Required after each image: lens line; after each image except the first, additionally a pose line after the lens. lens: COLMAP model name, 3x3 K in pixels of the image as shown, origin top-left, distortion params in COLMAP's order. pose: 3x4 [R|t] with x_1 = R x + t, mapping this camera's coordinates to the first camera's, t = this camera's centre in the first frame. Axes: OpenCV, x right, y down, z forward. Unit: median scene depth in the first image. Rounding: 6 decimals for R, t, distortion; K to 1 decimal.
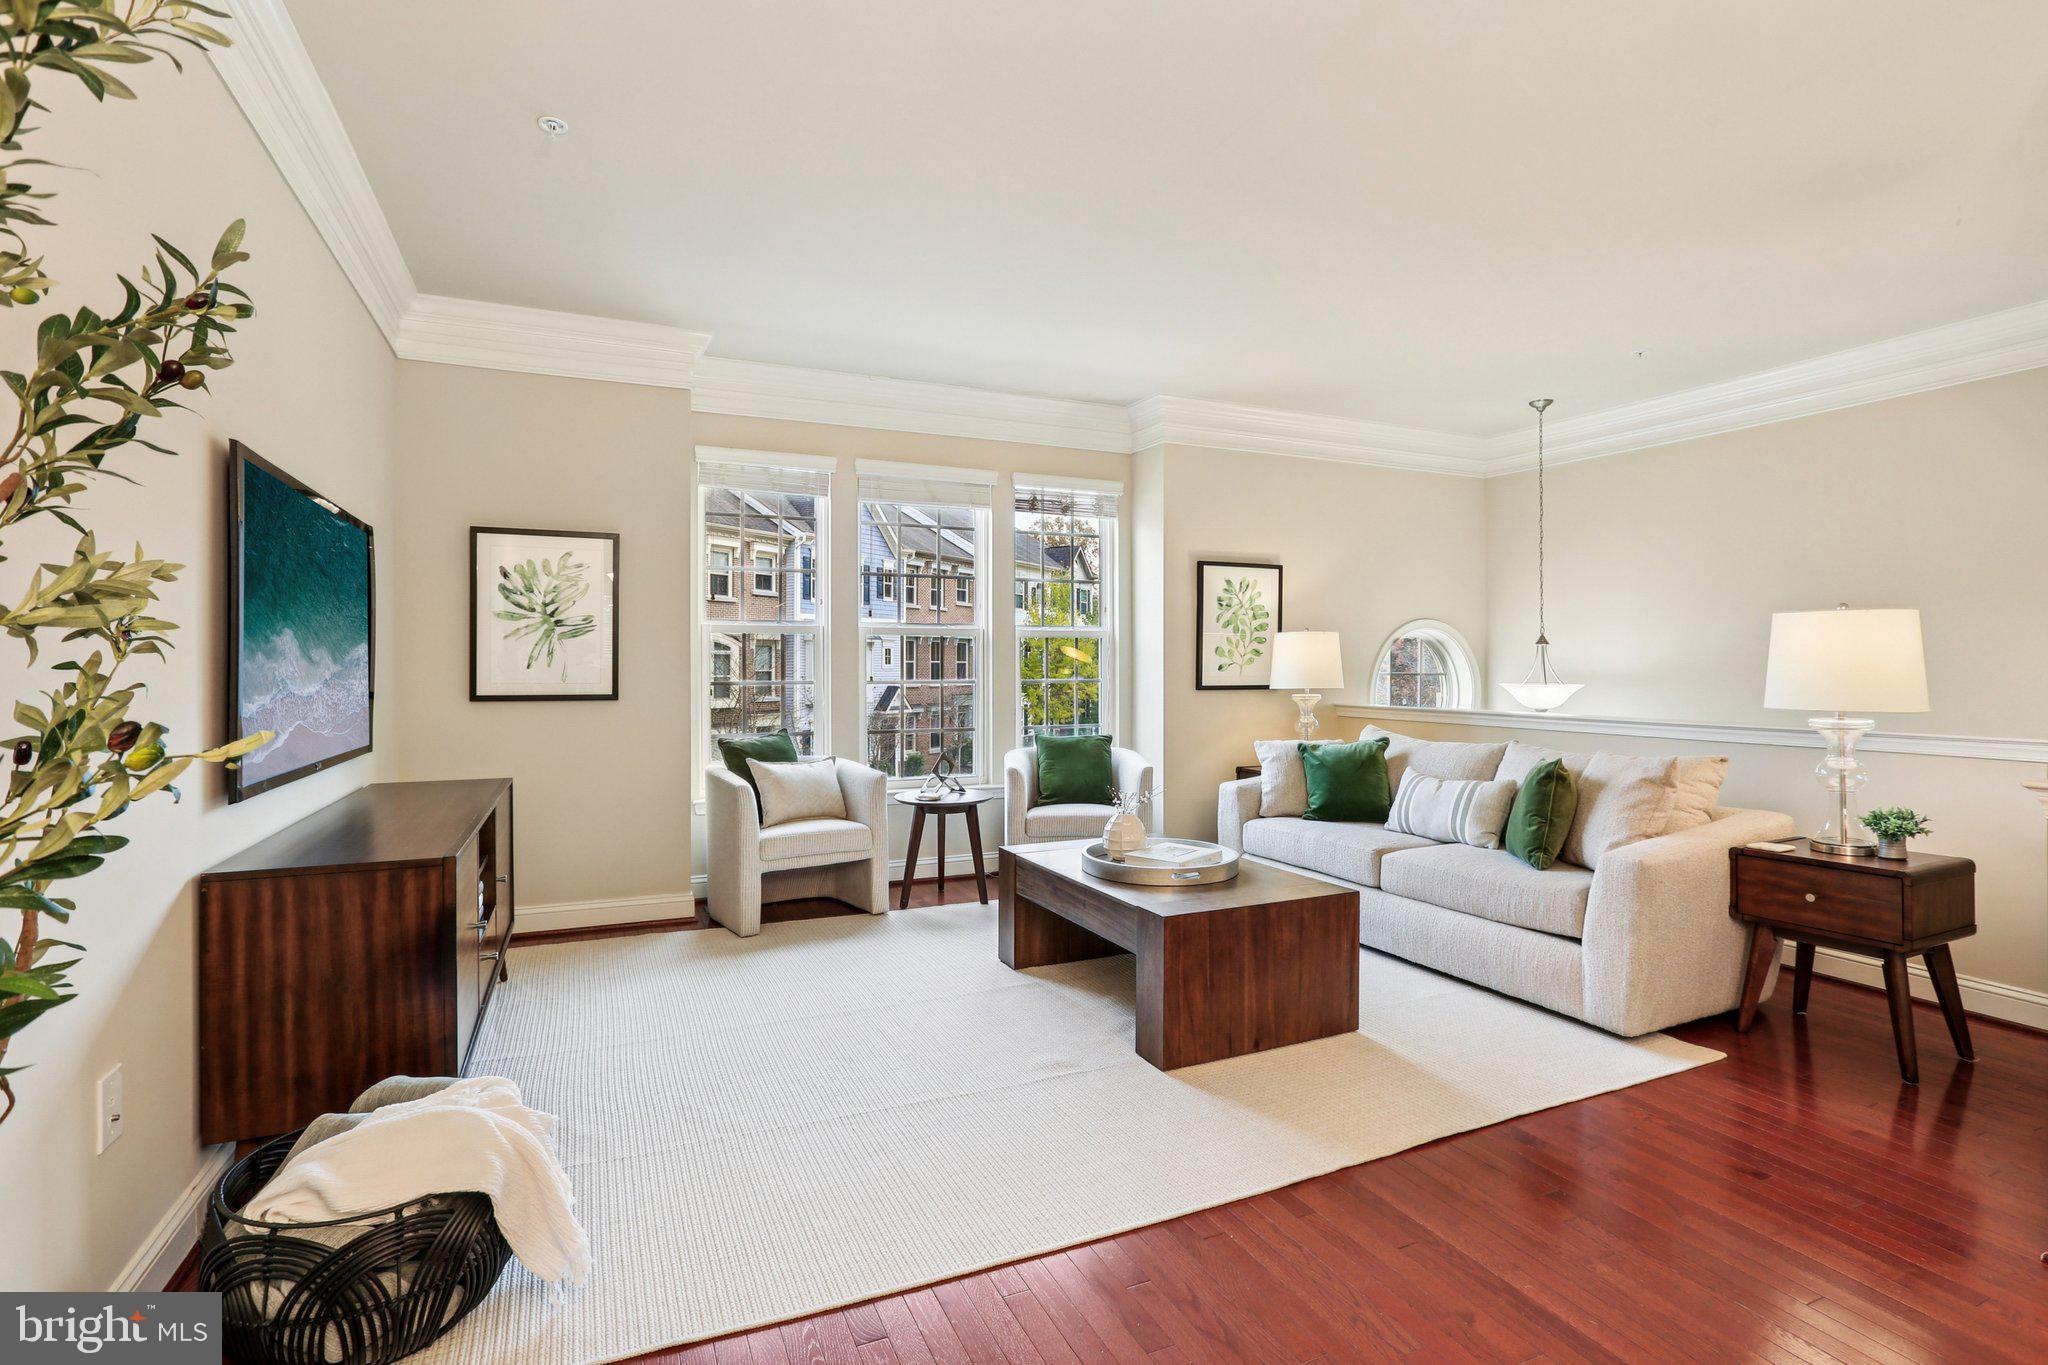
lens RADIAL K [[970.1, 0, 1020.9], [0, 970.1, 671.9], [0, 0, 1]] dist [-0.055384, 0.035665]
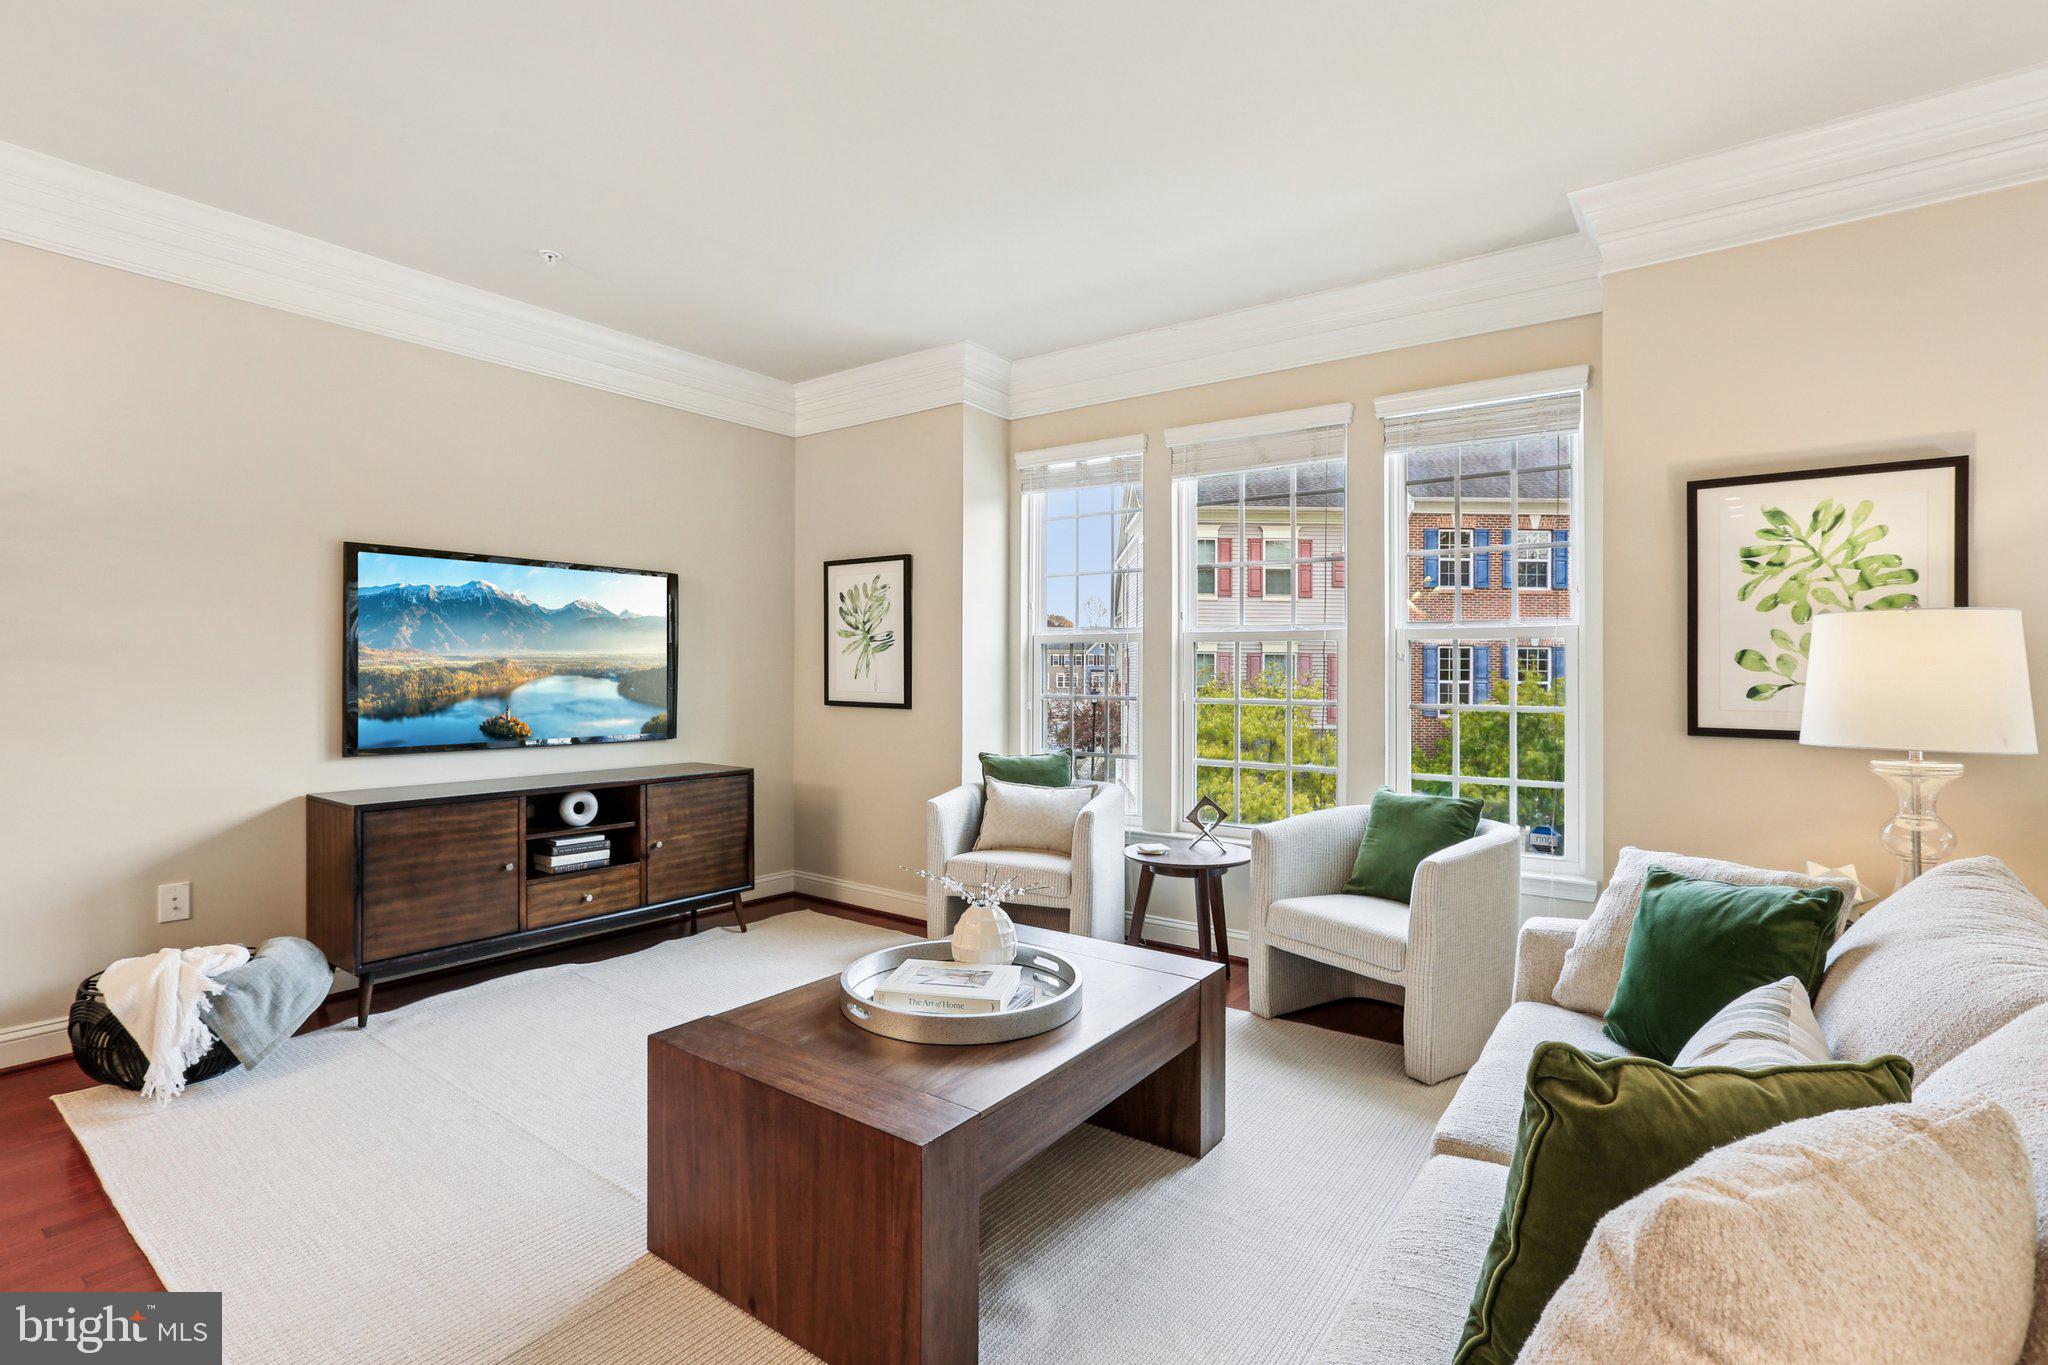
lens RADIAL K [[970.1, 0, 1020.9], [0, 970.1, 671.9], [0, 0, 1]] dist [-0.055384, 0.035665]
pose [[0.482757, 0.006908, -0.875727, 0.467893], [-0.010791, 0.999940, 0.001938, -0.012280], [0.875688, 0.008514, 0.482803, 0.464929]]
